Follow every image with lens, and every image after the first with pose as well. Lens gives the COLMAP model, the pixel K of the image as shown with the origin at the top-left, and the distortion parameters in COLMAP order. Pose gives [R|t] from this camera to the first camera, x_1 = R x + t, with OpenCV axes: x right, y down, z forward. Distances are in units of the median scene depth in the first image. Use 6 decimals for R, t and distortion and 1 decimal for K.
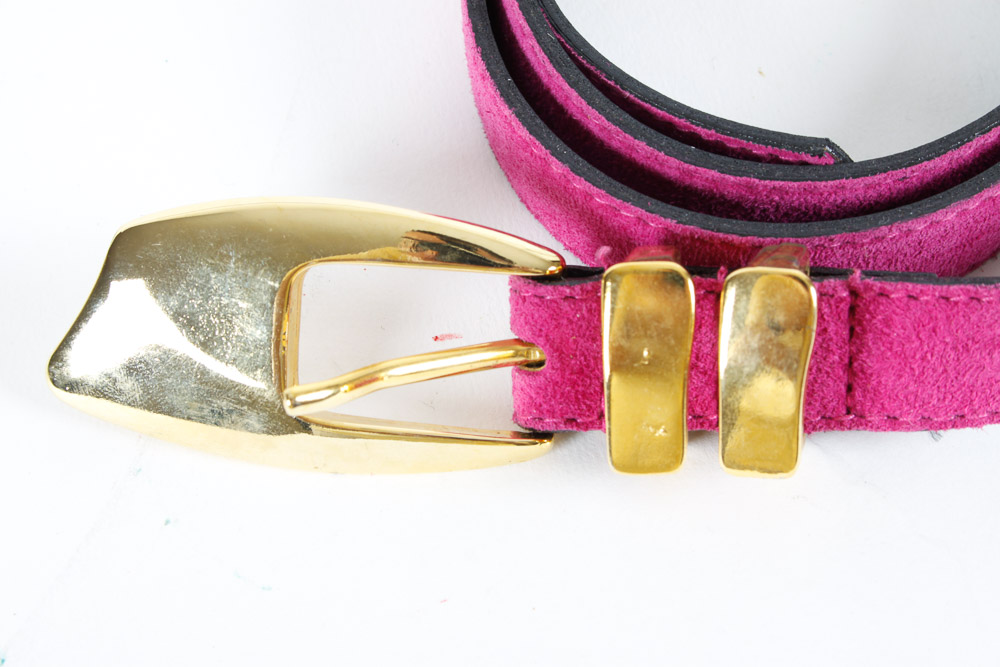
lens RADIAL K [[2312.2, 0, 503.3], [0, 2312.2, 333.3], [0, 0, 1]] dist [0.118081, 0.000000]
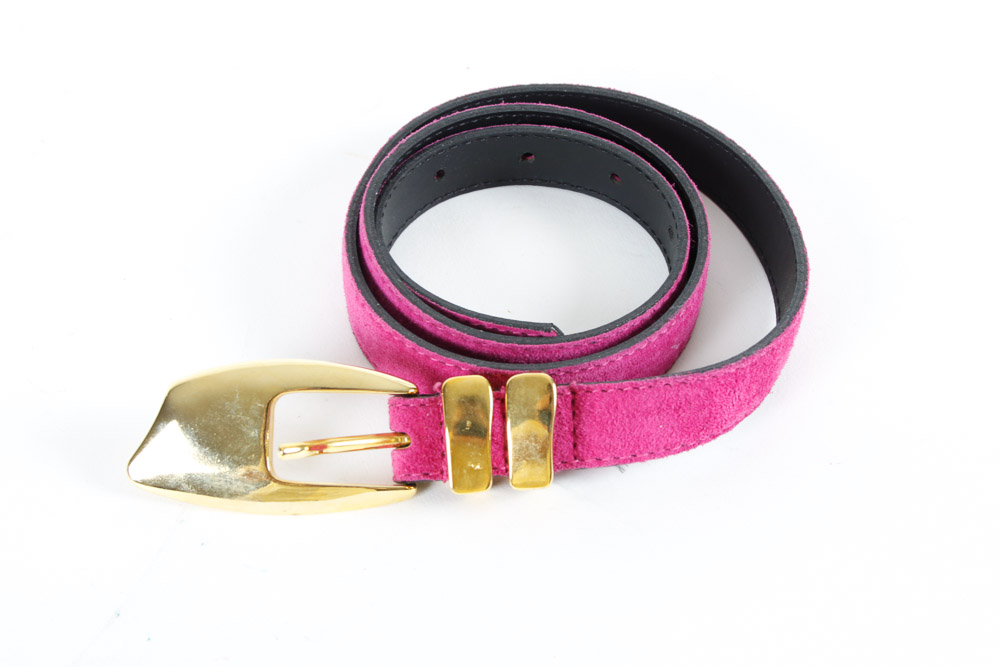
lens RADIAL K [[2263.9, 0, 498.7], [0, 2263.9, 333.5], [0, 0, 1]] dist [-0.006695, 0.000000]
pose [[0.987994, -0.030374, 0.151478, -0.182094], [0.070463, 0.961158, -0.266852, 0.413110], [-0.137489, 0.274322, 0.951758, -0.740906]]
